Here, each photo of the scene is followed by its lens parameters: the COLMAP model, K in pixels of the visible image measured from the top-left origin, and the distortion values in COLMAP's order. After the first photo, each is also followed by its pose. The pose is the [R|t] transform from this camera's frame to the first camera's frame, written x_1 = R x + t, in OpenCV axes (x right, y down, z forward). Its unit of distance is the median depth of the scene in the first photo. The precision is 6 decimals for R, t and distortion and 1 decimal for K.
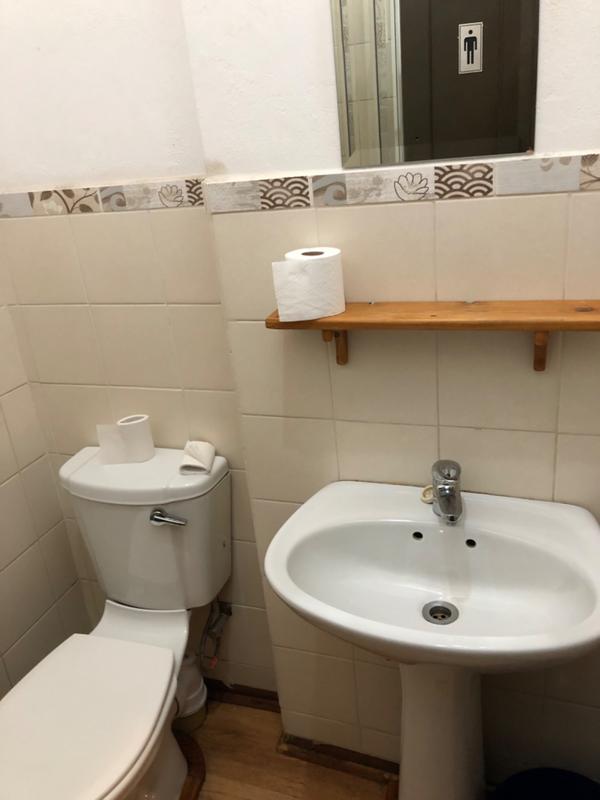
lens RADIAL K [[664.2, 0, 299.0], [0, 664.2, 388.4], [0, 0, 1]] dist [0.008107, -0.007264]
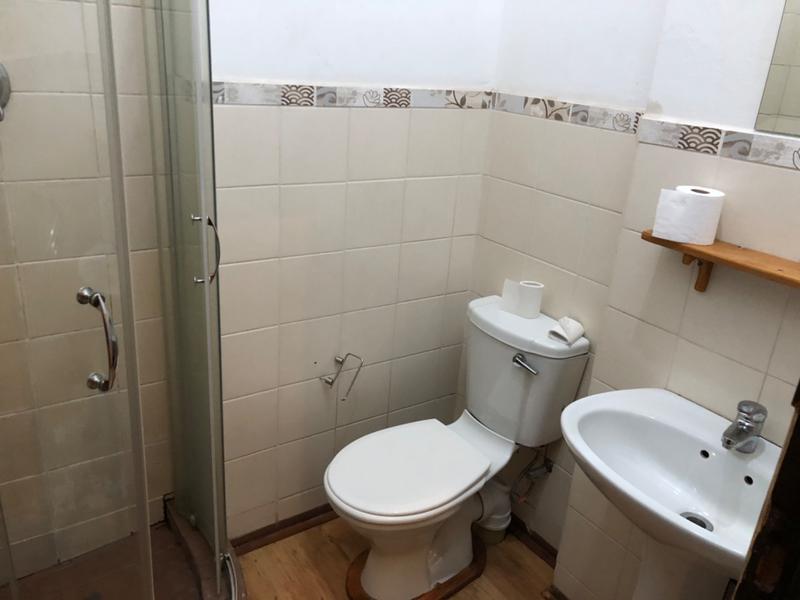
lens RADIAL K [[639.0, 0, 397.5], [0, 639.0, 291.8], [0, 0, 1]] dist [0.016428, -0.011670]
pose [[0.790847, 0.355226, -0.498373, 0.184969], [-0.358638, 0.928838, 0.092941, 0.044702], [0.495923, 0.105233, 0.861966, -0.208756]]
